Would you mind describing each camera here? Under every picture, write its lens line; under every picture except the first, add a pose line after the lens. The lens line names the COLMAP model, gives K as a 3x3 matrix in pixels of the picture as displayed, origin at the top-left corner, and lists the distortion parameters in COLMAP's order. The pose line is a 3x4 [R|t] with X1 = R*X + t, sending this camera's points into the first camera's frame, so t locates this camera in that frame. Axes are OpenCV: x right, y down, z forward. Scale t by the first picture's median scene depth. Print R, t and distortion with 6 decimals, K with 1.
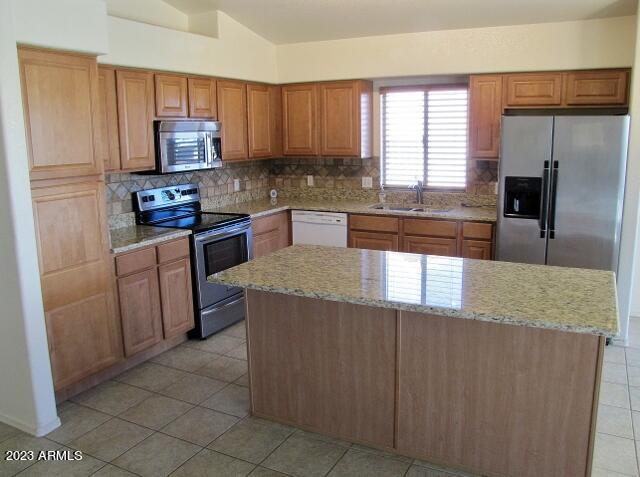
lens RADIAL K [[539.2, 0, 336.3], [0, 539.2, 230.1], [0, 0, 1]] dist [-0.155117, 0.101571]
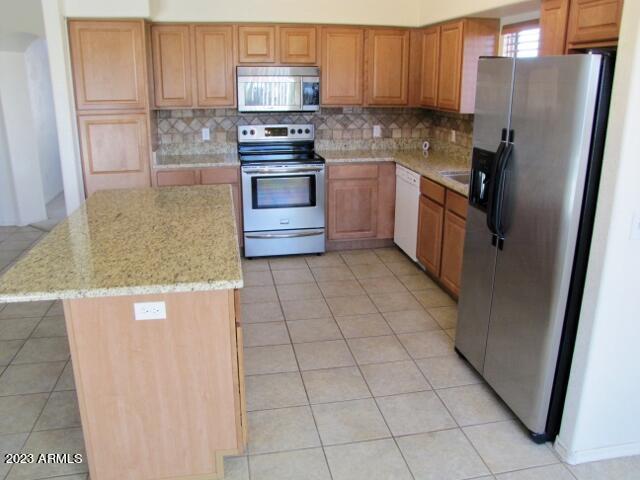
lens RADIAL K [[539.2, 0, 341.7], [0, 539.2, 236.4], [0, 0, 1]] dist [-0.155117, 0.101571]
pose [[0.630690, 0.242296, -0.737240, 0.720845], [-0.156640, 0.970202, 0.184858, -0.087840], [0.760062, -0.001107, 0.649850, 0.382362]]
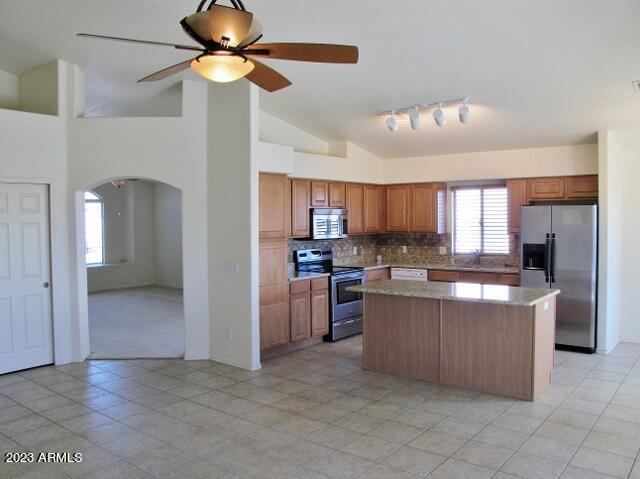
lens RADIAL K [[539.2, 0, 343.6], [0, 539.2, 237.0], [0, 0, 1]] dist [-0.155117, 0.101571]
pose [[0.983392, 0.009414, -0.181249, 0.072111], [-0.035019, 0.989730, -0.138595, 0.113294], [0.178082, 0.142641, 0.973622, -0.619702]]
